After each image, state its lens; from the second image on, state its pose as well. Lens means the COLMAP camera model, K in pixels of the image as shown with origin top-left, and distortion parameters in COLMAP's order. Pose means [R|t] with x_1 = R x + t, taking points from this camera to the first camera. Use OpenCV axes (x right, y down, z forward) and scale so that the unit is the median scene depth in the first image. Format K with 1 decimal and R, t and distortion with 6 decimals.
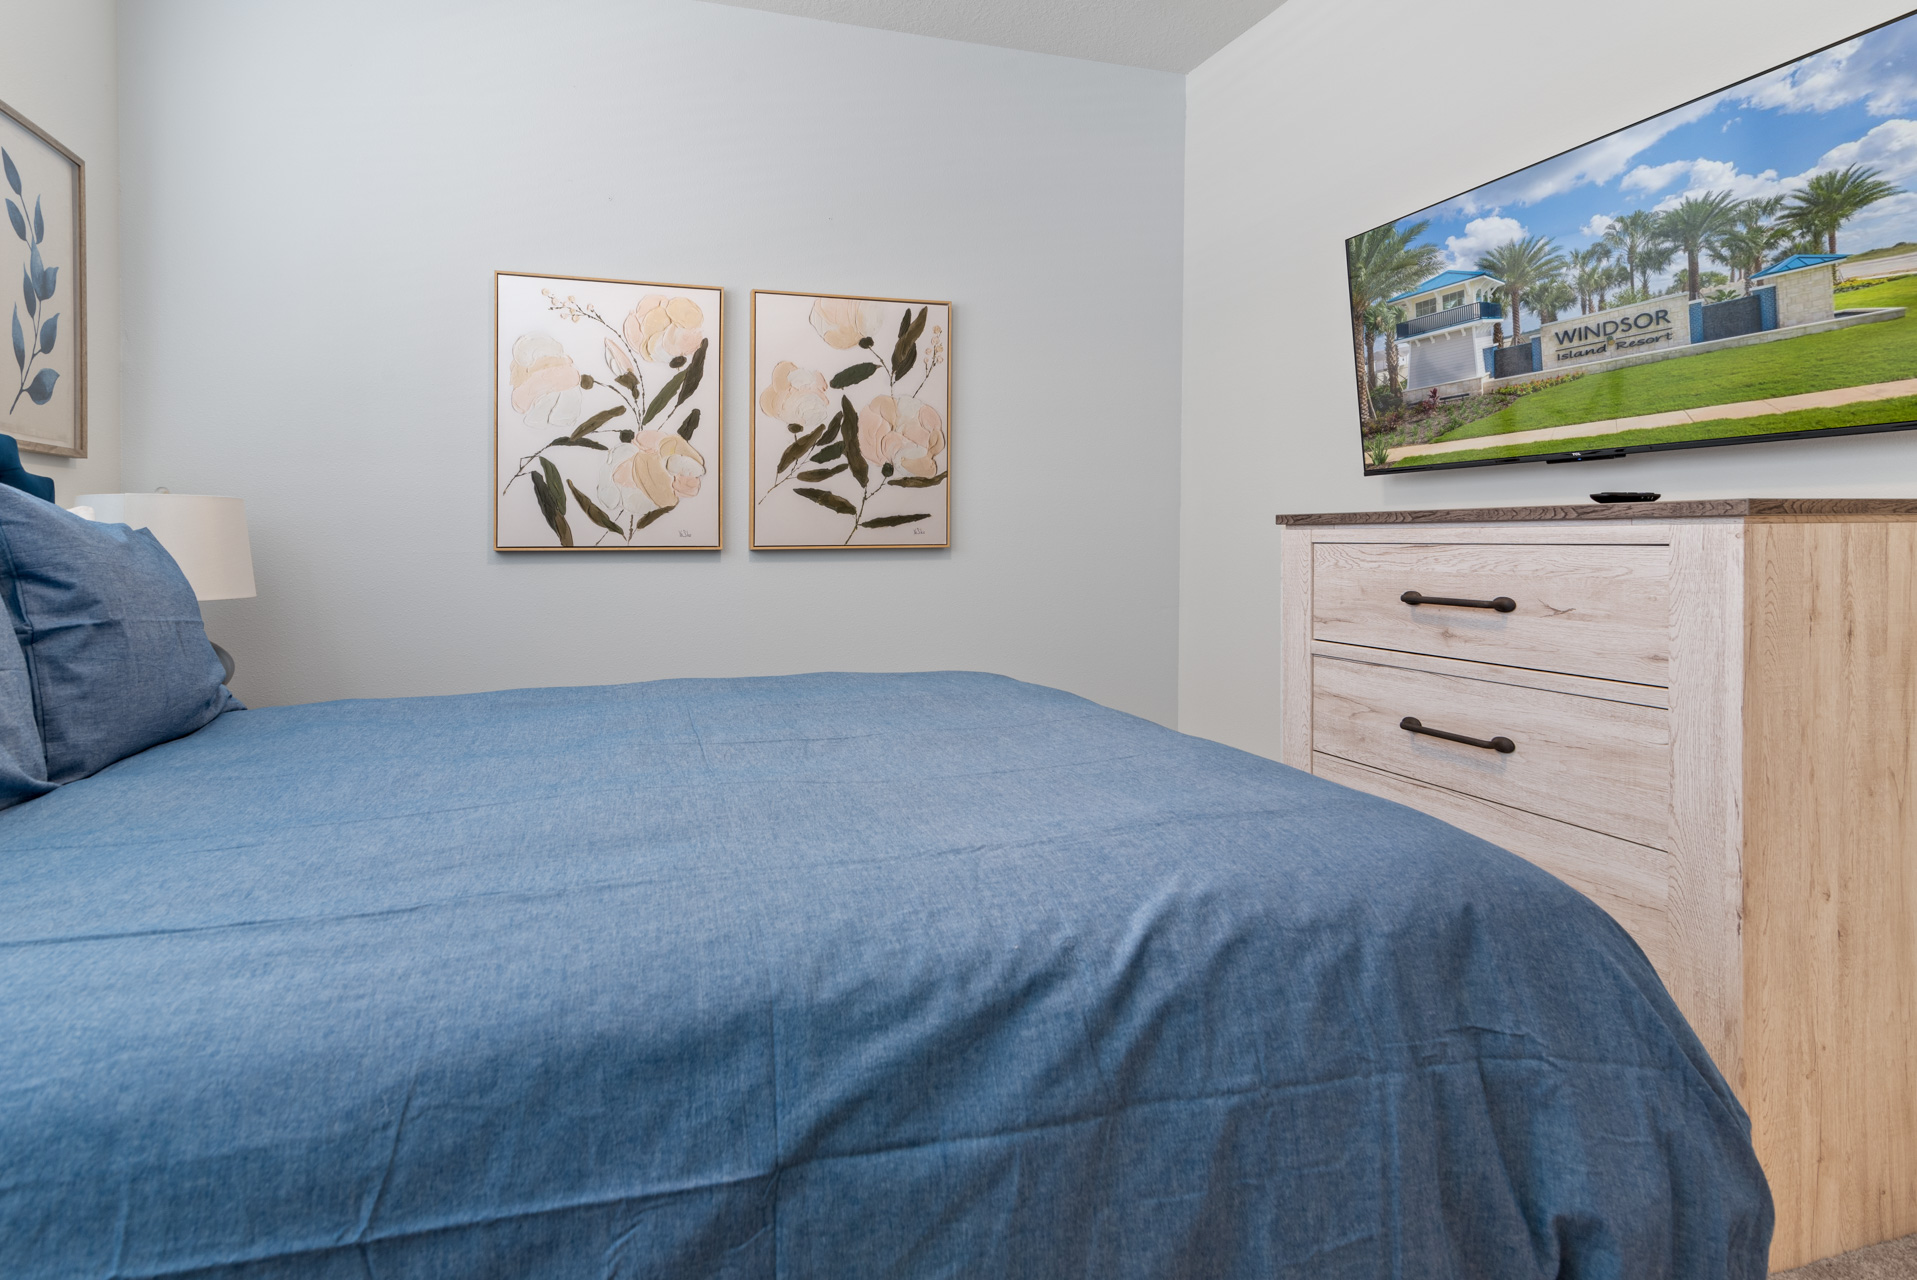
lens RADIAL K [[910.3, 0, 853.3], [0, 910.3, 549.6], [0, 0, 1]] dist [0.020340, -0.001113]
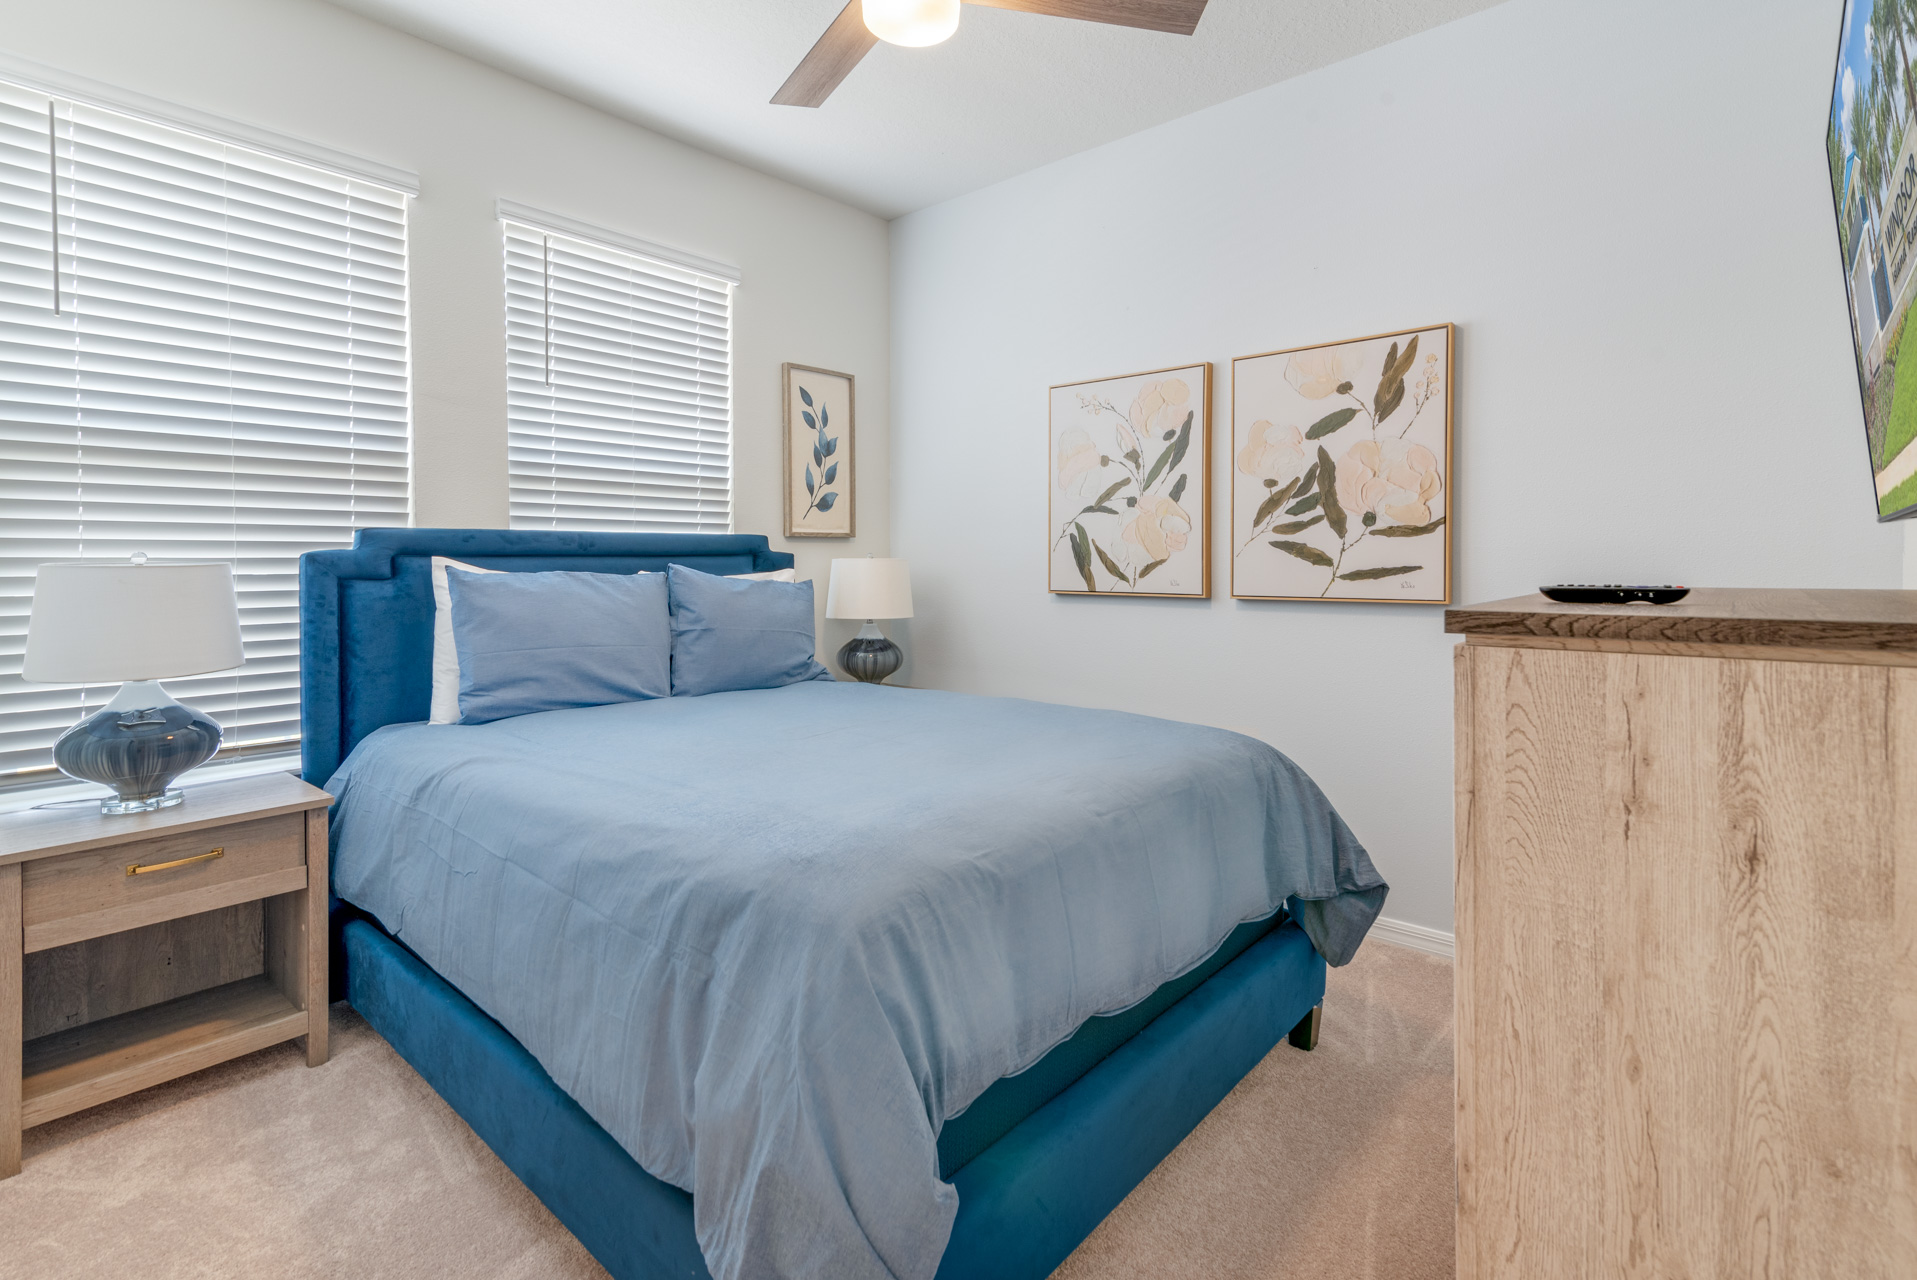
lens RADIAL K [[910.3, 0, 986.6], [0, 910.3, 573.3], [0, 0, 1]] dist [0.020340, -0.001113]
pose [[0.565812, 0.016907, -0.824361, 0.640257], [-0.011861, 0.999853, 0.012365, -0.041759], [0.824449, 0.002781, 0.565930, 0.152798]]
